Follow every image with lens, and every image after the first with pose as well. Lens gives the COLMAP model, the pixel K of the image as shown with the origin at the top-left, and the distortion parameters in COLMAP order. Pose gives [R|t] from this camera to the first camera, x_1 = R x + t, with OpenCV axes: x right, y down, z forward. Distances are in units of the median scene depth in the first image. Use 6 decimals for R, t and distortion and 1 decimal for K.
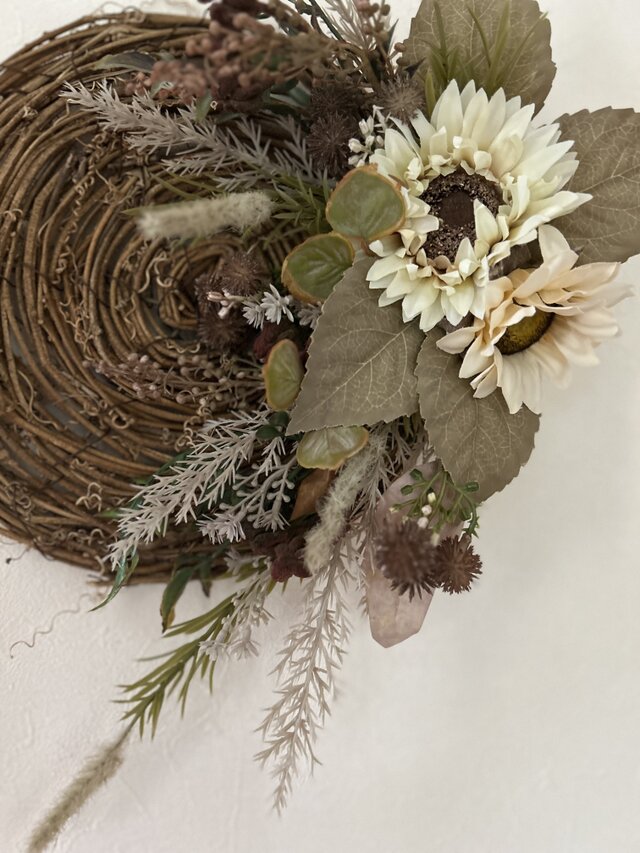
lens RADIAL K [[660.0, 0, 310.9], [0, 660.0, 430.7], [0, 0, 1]] dist [0.021933, -0.060551]
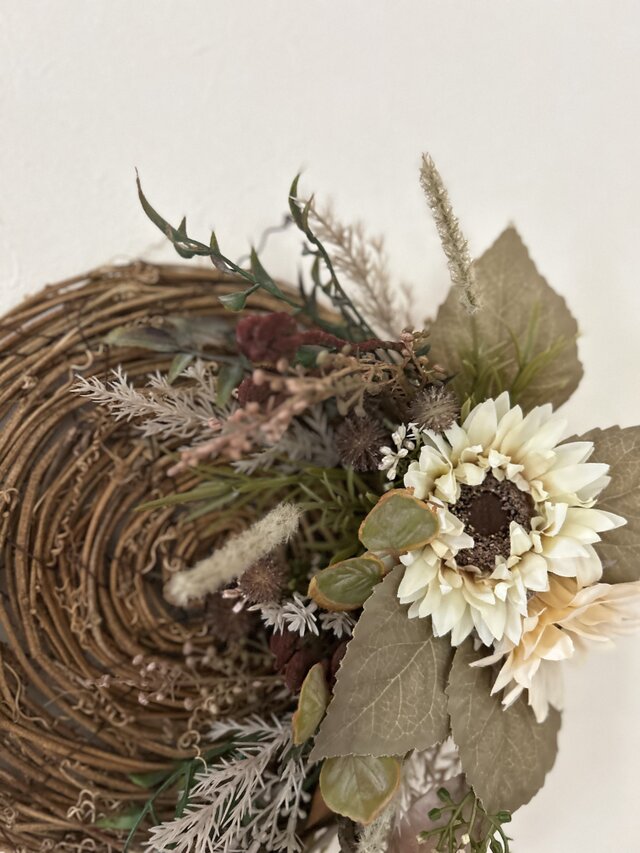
lens RADIAL K [[660.0, 0, 312.7], [0, 660.0, 425.3], [0, 0, 1]] dist [0.021933, -0.060551]
pose [[0.994940, 0.023696, 0.097637, -0.129174], [-0.018352, 0.998302, -0.055275, -0.398915], [-0.098781, 0.053204, 0.993686, 0.051720]]
